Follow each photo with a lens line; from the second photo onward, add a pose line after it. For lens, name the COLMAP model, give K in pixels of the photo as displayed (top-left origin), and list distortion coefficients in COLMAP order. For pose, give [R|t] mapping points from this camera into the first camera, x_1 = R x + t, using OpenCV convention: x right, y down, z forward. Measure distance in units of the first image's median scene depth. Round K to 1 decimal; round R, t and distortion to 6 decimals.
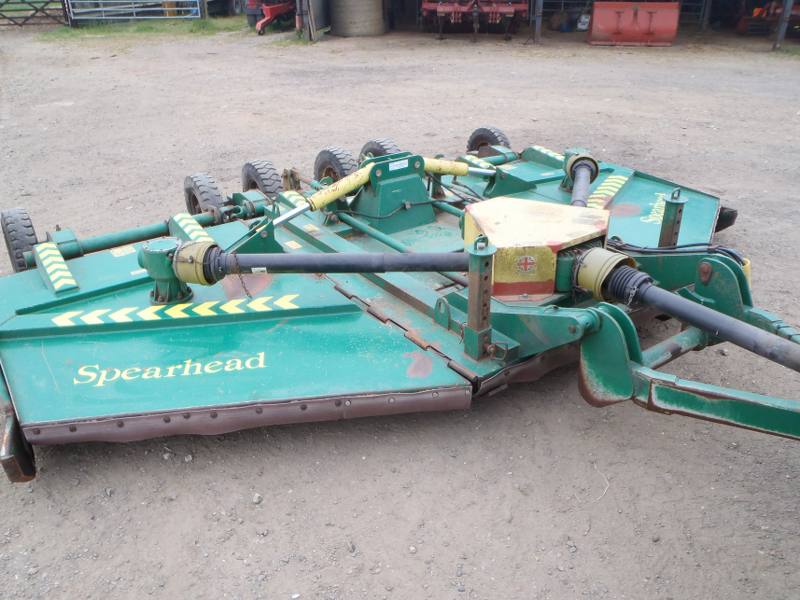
lens RADIAL K [[674.6, 0, 404.1], [0, 674.6, 305.4], [0, 0, 1]] dist [-0.066206, 0.041003]
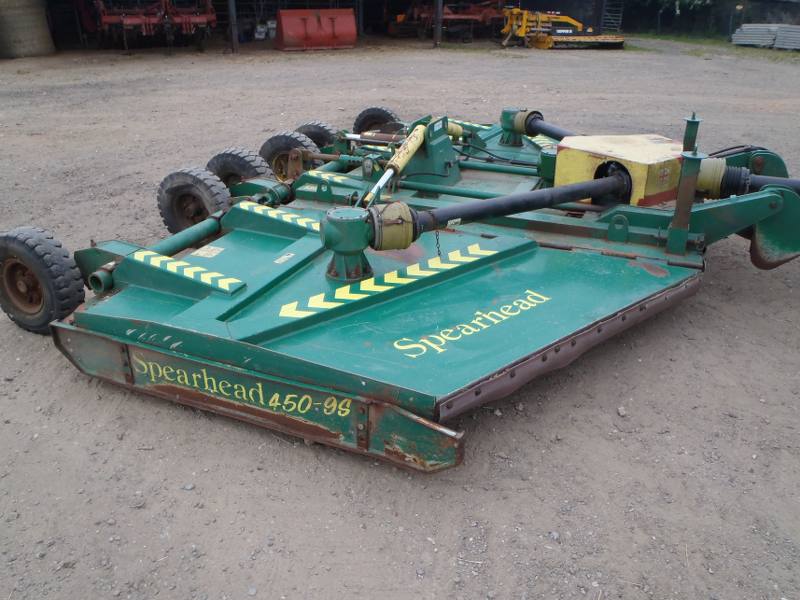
lens RADIAL K [[674.6, 0, 383.5], [0, 674.6, 312.8], [0, 0, 1]] dist [-0.066206, 0.041003]
pose [[0.856509, -0.218558, 0.467573, -0.168000], [0.228839, 0.972816, 0.035531, 0.003583], [-0.462628, 0.076566, 0.883240, 0.042964]]
